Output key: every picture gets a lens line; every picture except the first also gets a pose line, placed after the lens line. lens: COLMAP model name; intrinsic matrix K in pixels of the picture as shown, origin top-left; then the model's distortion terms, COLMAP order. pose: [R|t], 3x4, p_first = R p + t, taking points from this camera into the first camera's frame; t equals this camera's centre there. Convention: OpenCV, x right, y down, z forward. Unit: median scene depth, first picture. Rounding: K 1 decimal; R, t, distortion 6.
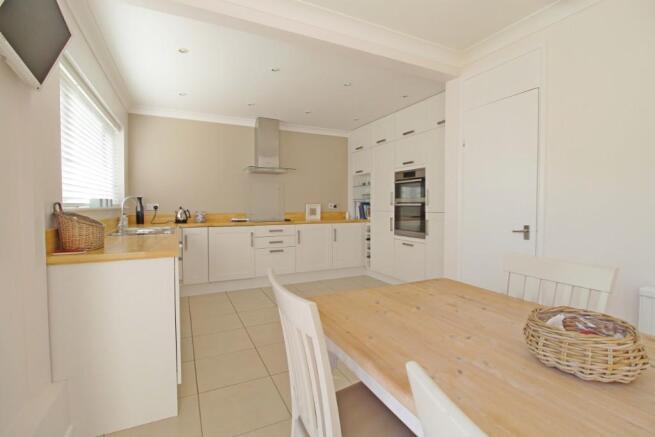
lens RADIAL K [[302.1, 0, 325.3], [0, 302.1, 216.2], [0, 0, 1]] dist [-0.000435, -0.017865]
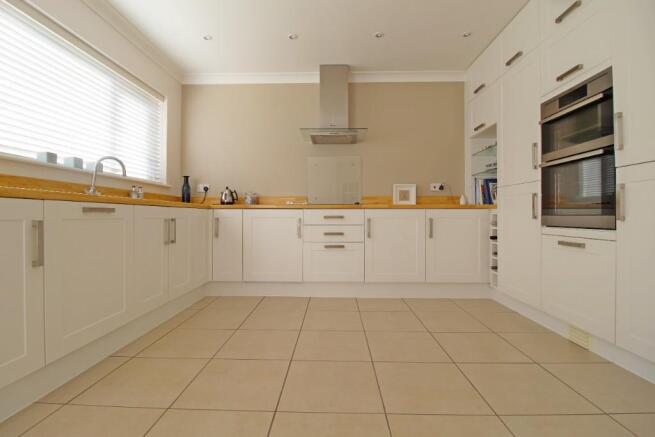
lens RADIAL K [[302.1, 0, 325.3], [0, 302.1, 216.2], [0, 0, 1]] dist [-0.000435, -0.017865]
pose [[0.887209, 0.003700, -0.461353, 0.135532], [-0.019580, 0.999369, -0.029640, 0.065278], [0.460952, 0.035331, 0.886721, 0.371119]]
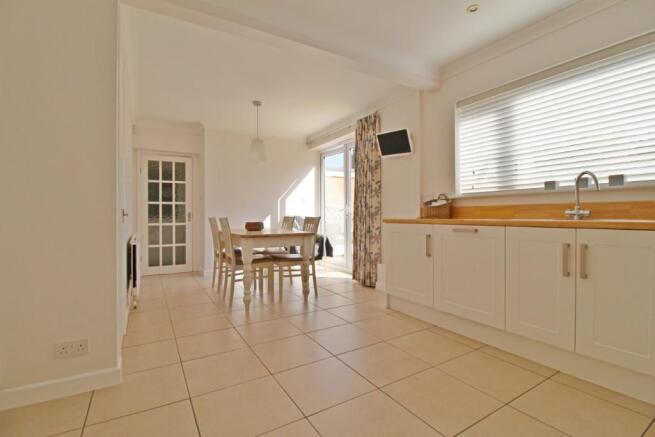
lens RADIAL K [[302.1, 0, 325.3], [0, 302.1, 216.2], [0, 0, 1]] dist [-0.000435, -0.017865]
pose [[-0.996013, 0.005476, -0.089044, 0.017725], [0.002192, 0.999315, 0.036945, 0.007747], [0.089186, 0.036602, -0.995342, 1.077483]]
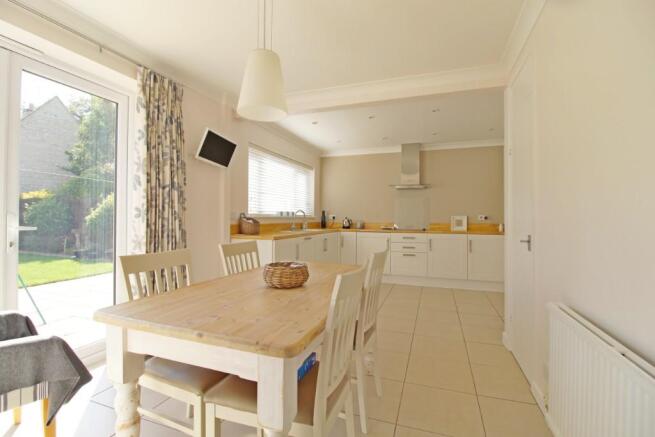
lens RADIAL K [[302.1, 0, 325.3], [0, 302.1, 216.2], [0, 0, 1]] dist [-0.000435, -0.017865]
pose [[0.695886, 0.000534, -0.718152, 0.450069], [-0.032942, 0.998971, -0.031178, 0.011076], [0.717396, 0.045353, 0.695187, -0.058366]]
